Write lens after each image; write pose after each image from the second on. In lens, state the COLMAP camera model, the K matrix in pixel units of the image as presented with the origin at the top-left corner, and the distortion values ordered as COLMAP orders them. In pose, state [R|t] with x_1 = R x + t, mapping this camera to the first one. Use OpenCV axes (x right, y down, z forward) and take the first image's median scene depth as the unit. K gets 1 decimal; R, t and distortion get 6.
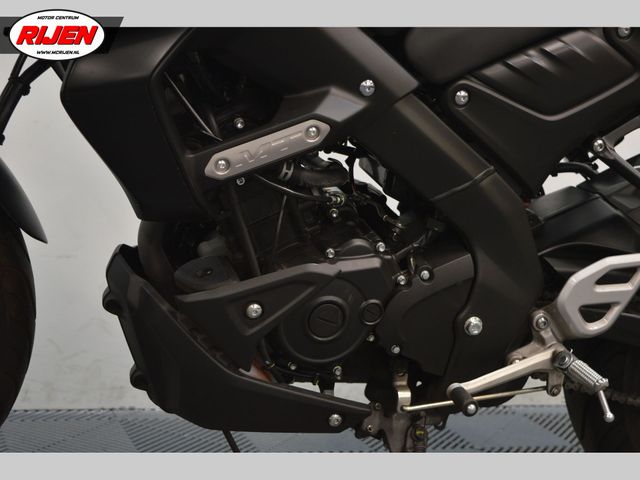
lens RADIAL K [[1240.9, 0, 317.3], [0, 1240.9, 243.2], [0, 0, 1]] dist [0.048209, 0.000000]
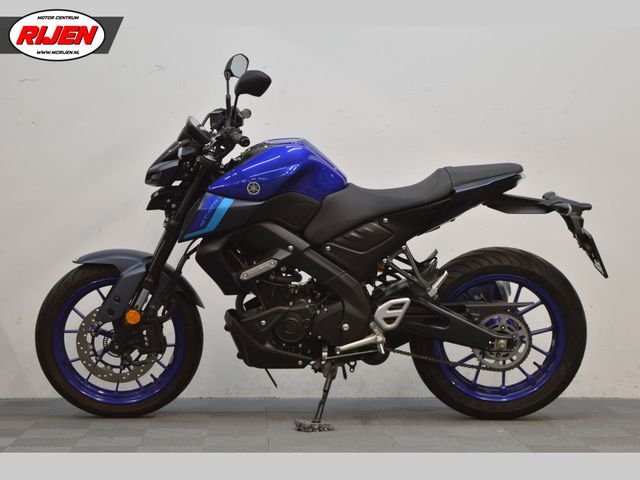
lens RADIAL K [[1464.3, 0, 316.3], [0, 1464.3, 236.1], [0, 0, 1]] dist [0.090013, 0.000000]
pose [[0.953088, -0.084107, -0.290774, 1.095855], [0.042544, 0.988307, -0.146422, 0.361771], [0.299689, 0.127183, 0.945522, -2.309631]]
